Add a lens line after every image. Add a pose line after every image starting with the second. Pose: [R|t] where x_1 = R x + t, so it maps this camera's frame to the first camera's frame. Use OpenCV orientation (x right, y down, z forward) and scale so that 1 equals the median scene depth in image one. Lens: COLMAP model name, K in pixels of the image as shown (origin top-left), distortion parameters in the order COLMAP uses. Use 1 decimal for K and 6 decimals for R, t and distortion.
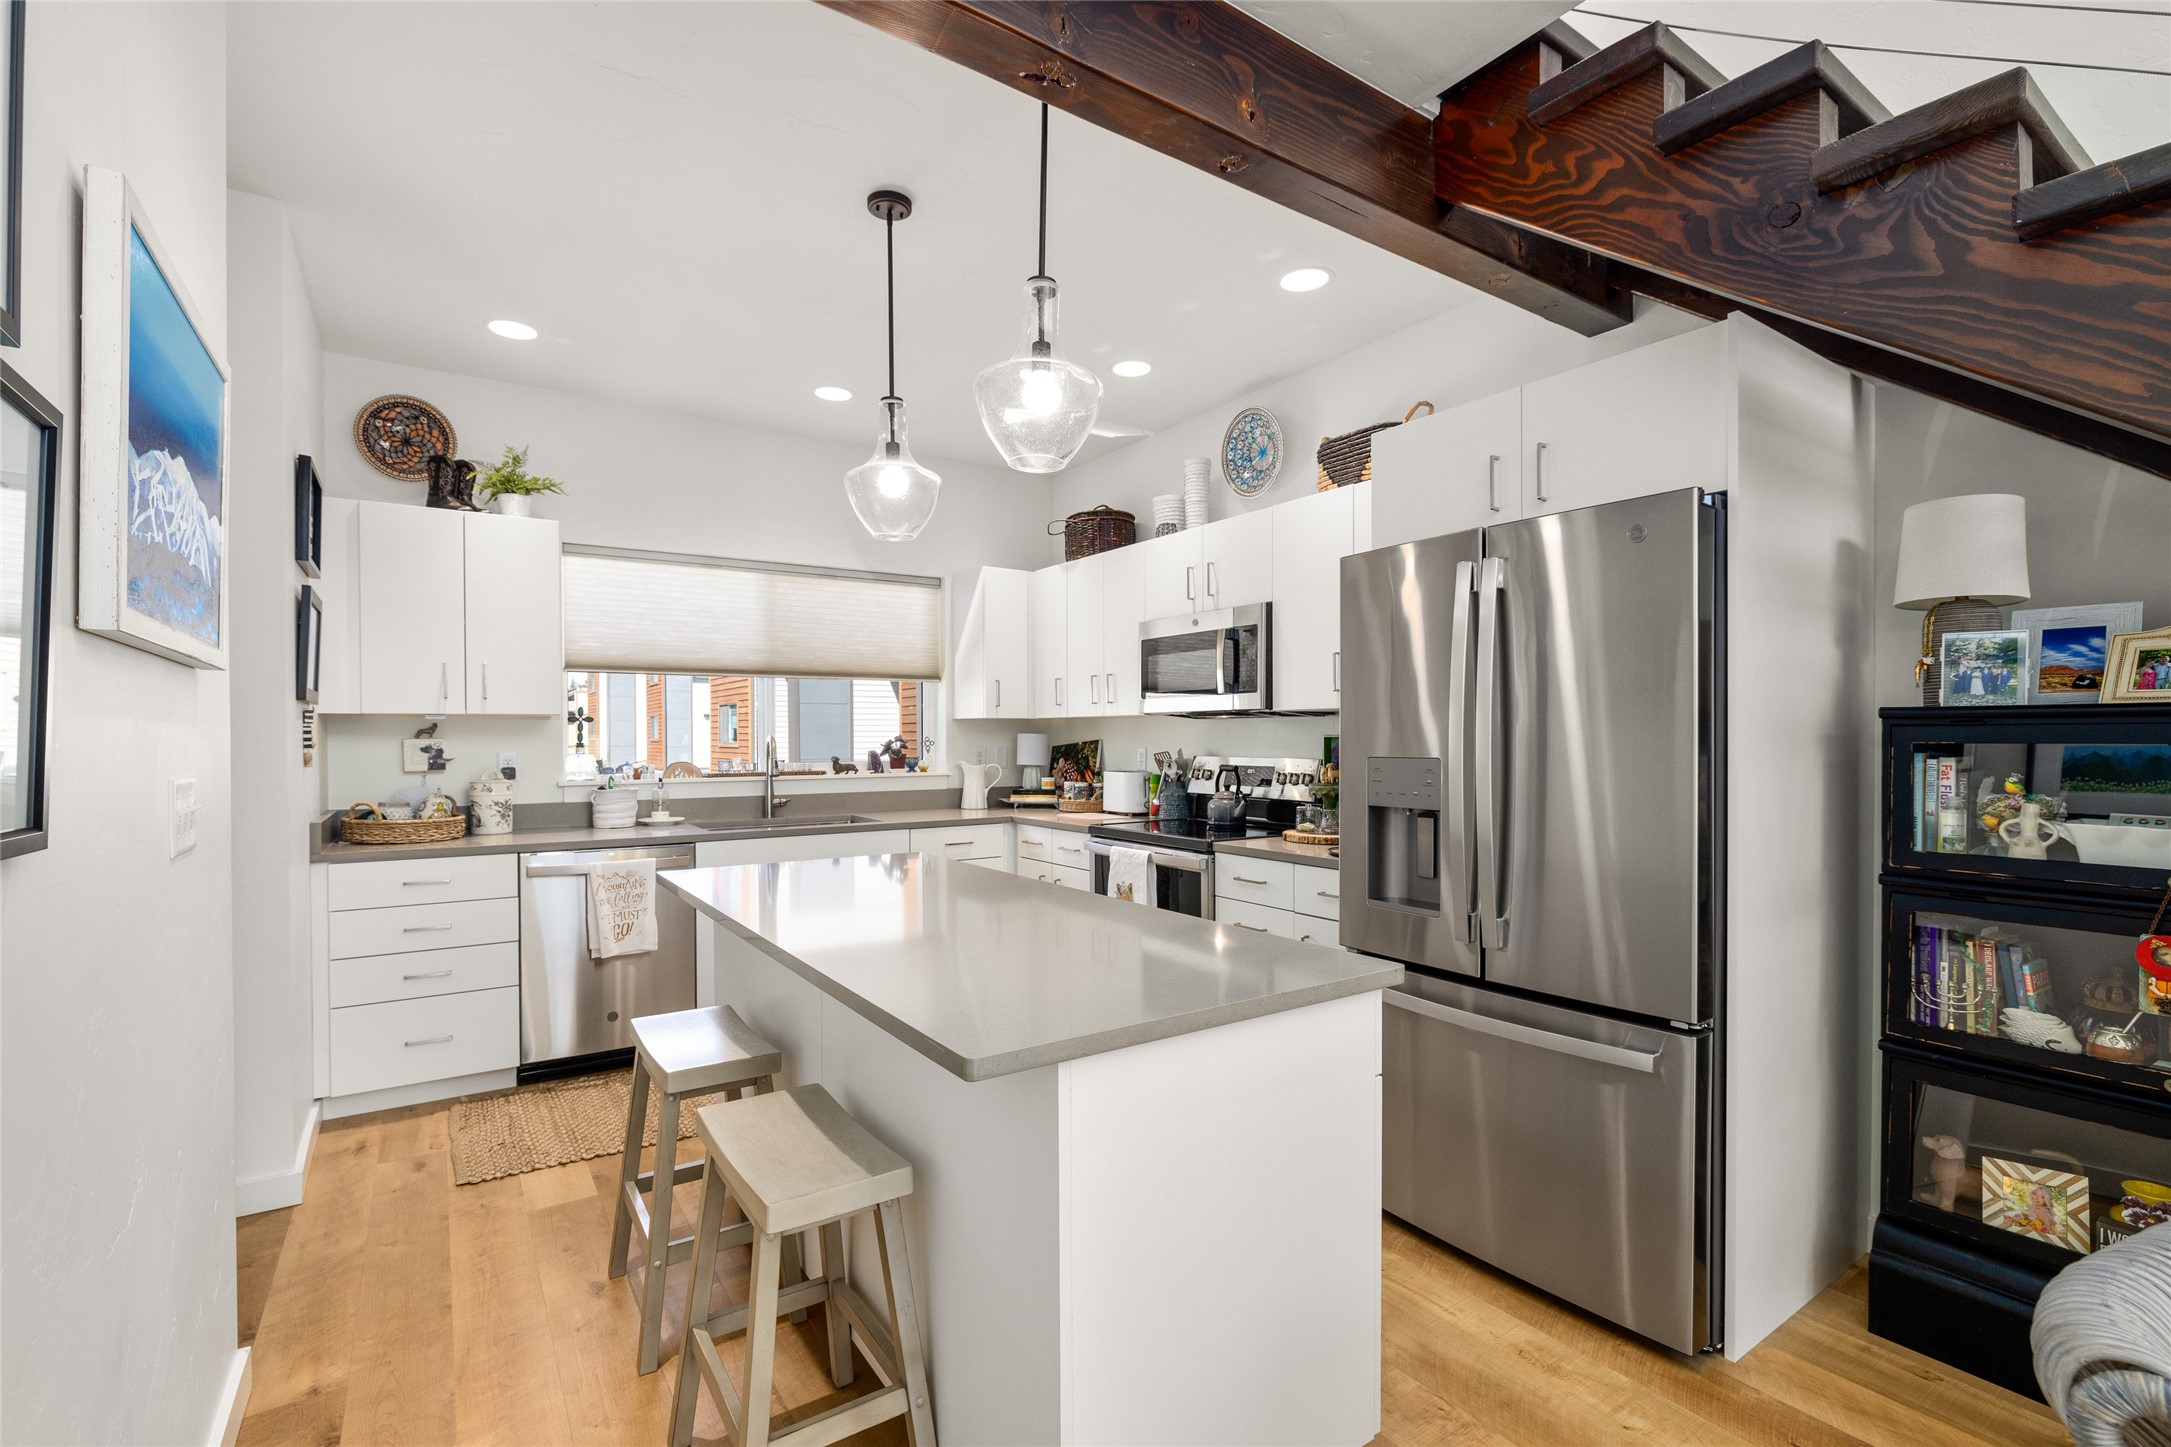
lens RADIAL K [[963.4, 0, 1076.4], [0, 963.4, 745.8], [0, 0, 1]] dist [-0.002477, -0.000190]
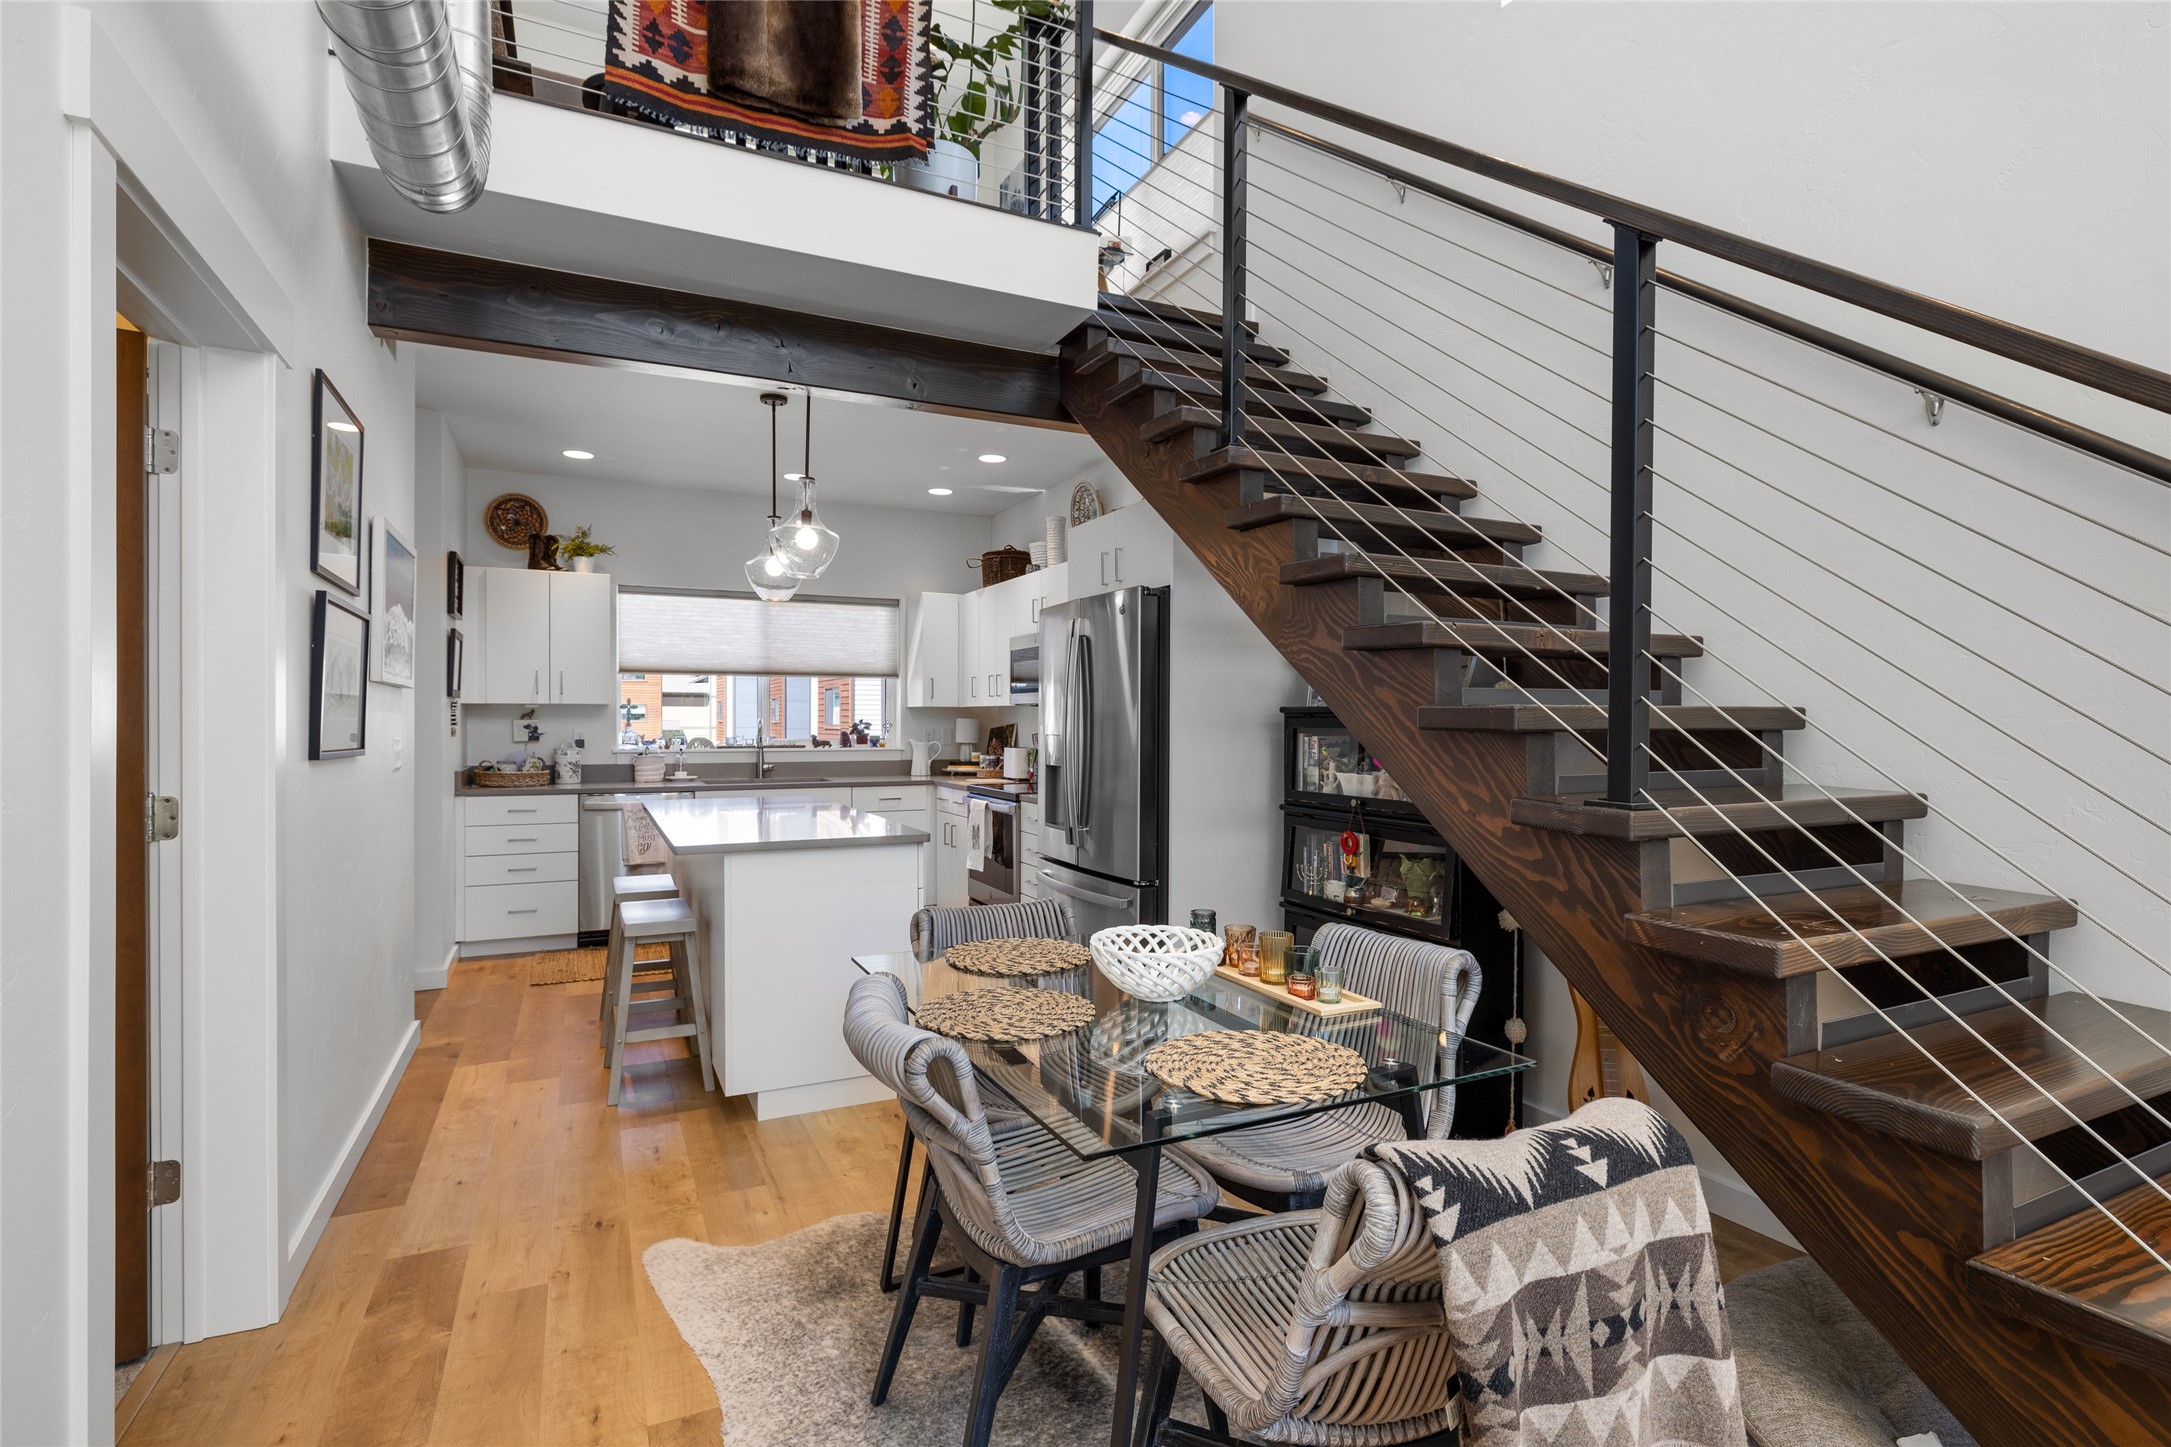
lens RADIAL K [[1030.1, 0, 1083.6], [0, 1030.1, 727.7], [0, 0, 1]] dist [-0.001984, -0.000500]
pose [[0.990608, 0.007028, -0.136548, 0.382832], [-0.007392, 0.999970, -0.002161, 0.001842], [0.136529, 0.003150, 0.990631, -0.449403]]
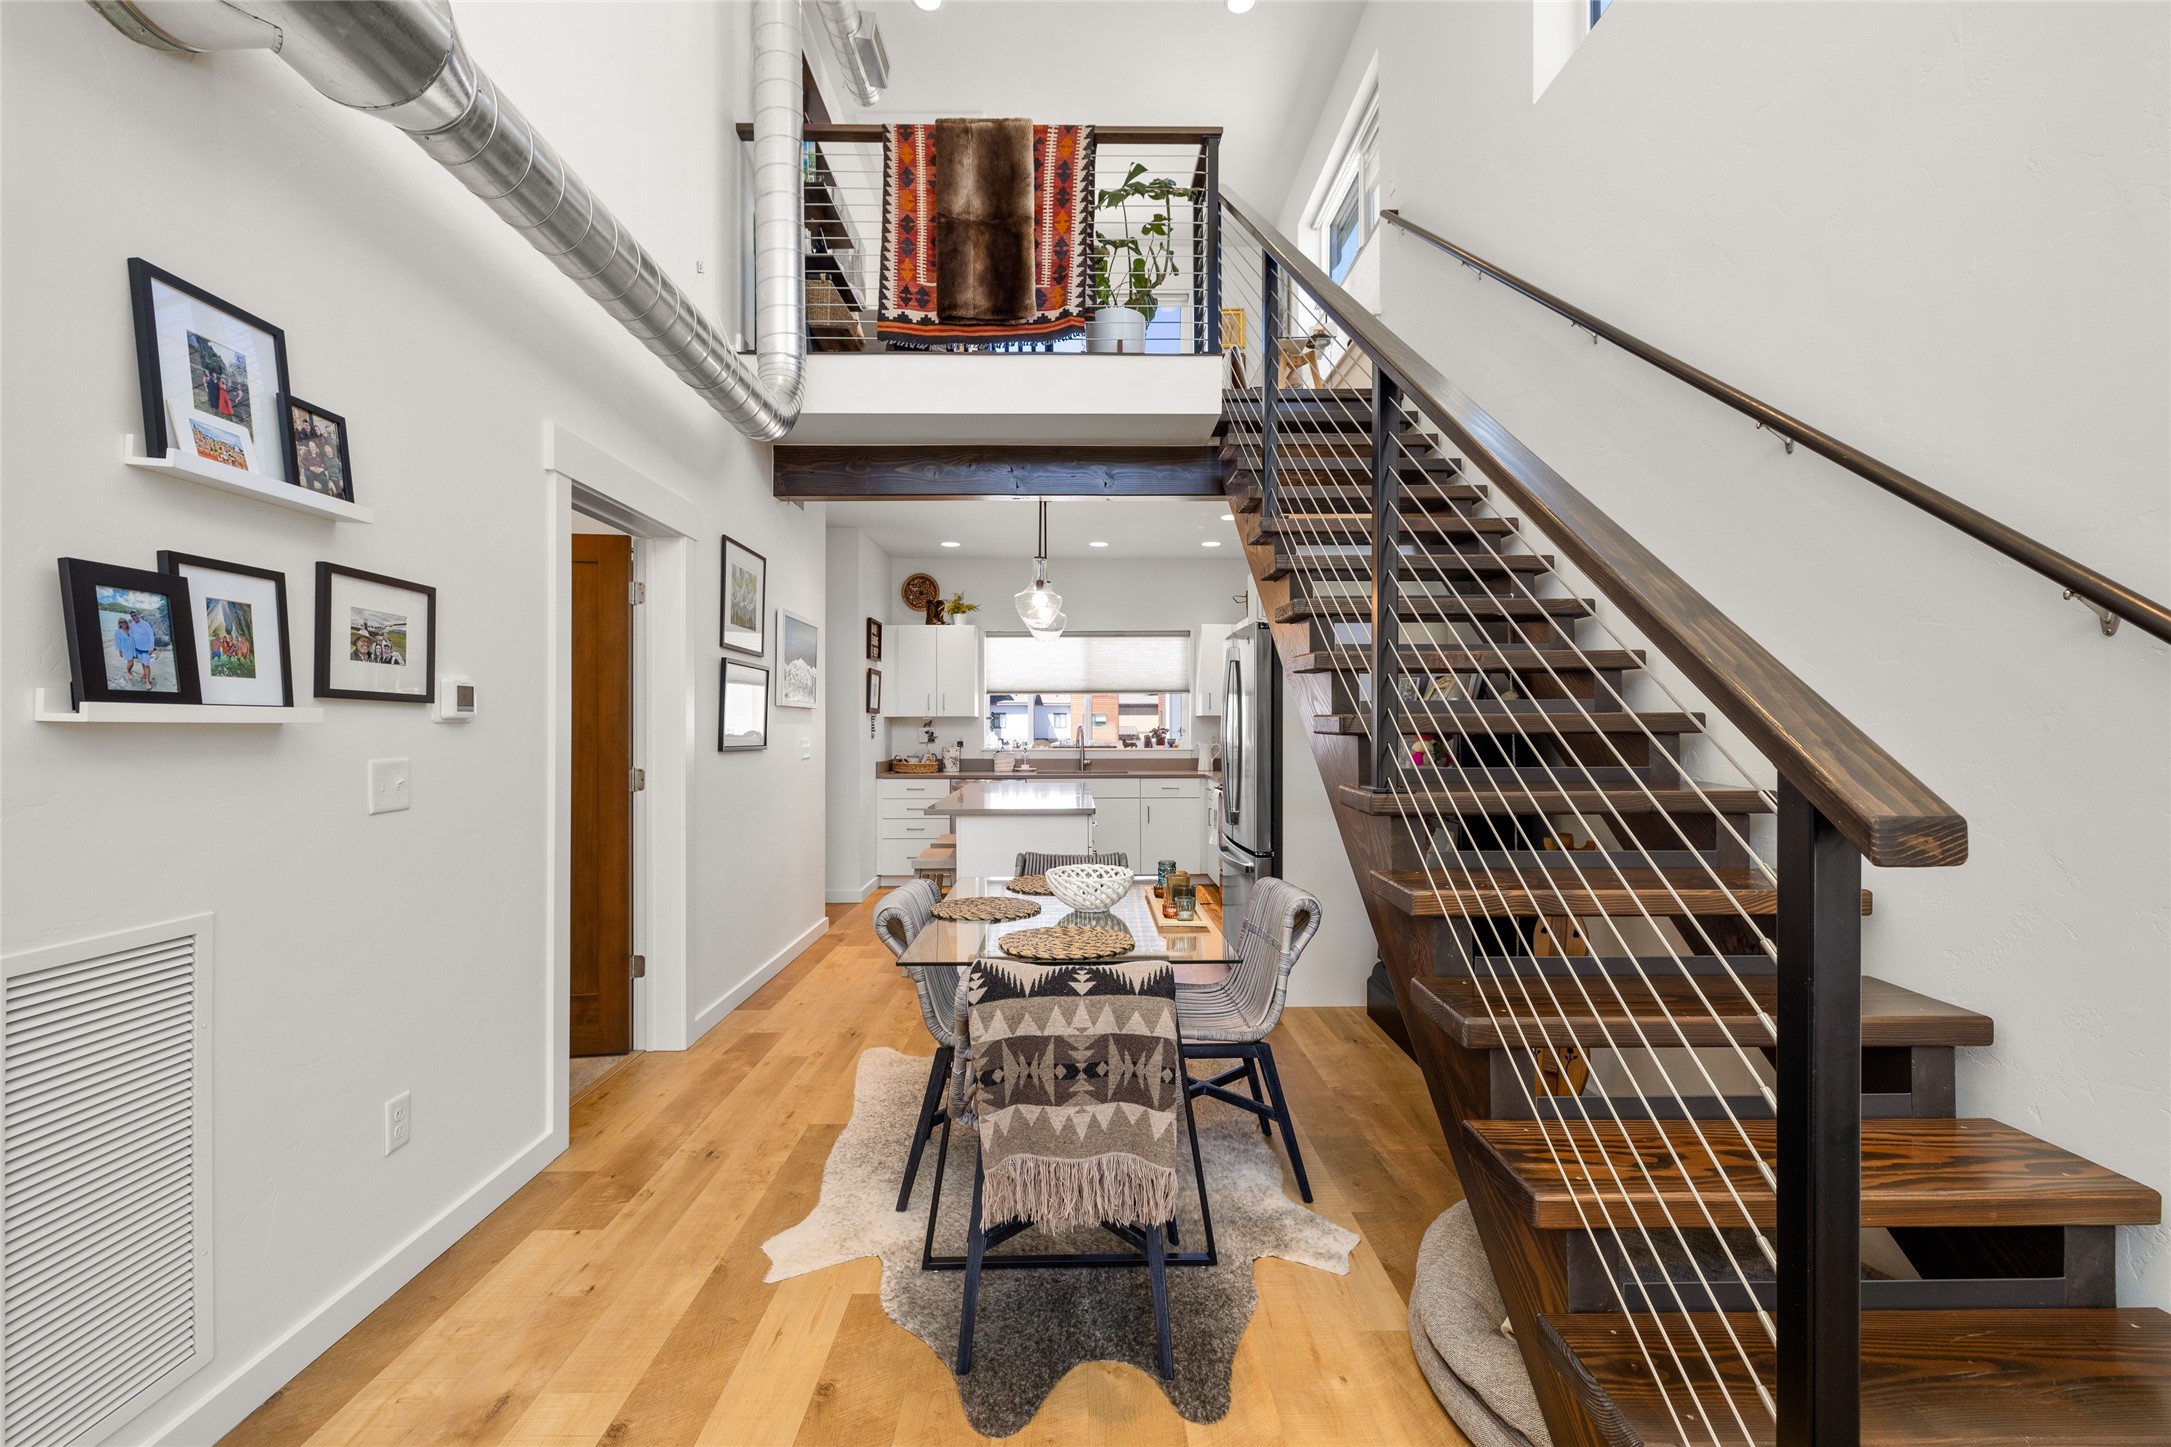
lens RADIAL K [[914.2, 0, 1085.5], [0, 914.2, 723.5], [0, 0, 1]] dist [-0.000619, 0.000089]
pose [[0.837815, -0.000544, -0.545954, 0.716757], [-0.005117, 0.999948, -0.008849, -0.000300], [0.545931, 0.010208, 0.837768, -0.515768]]
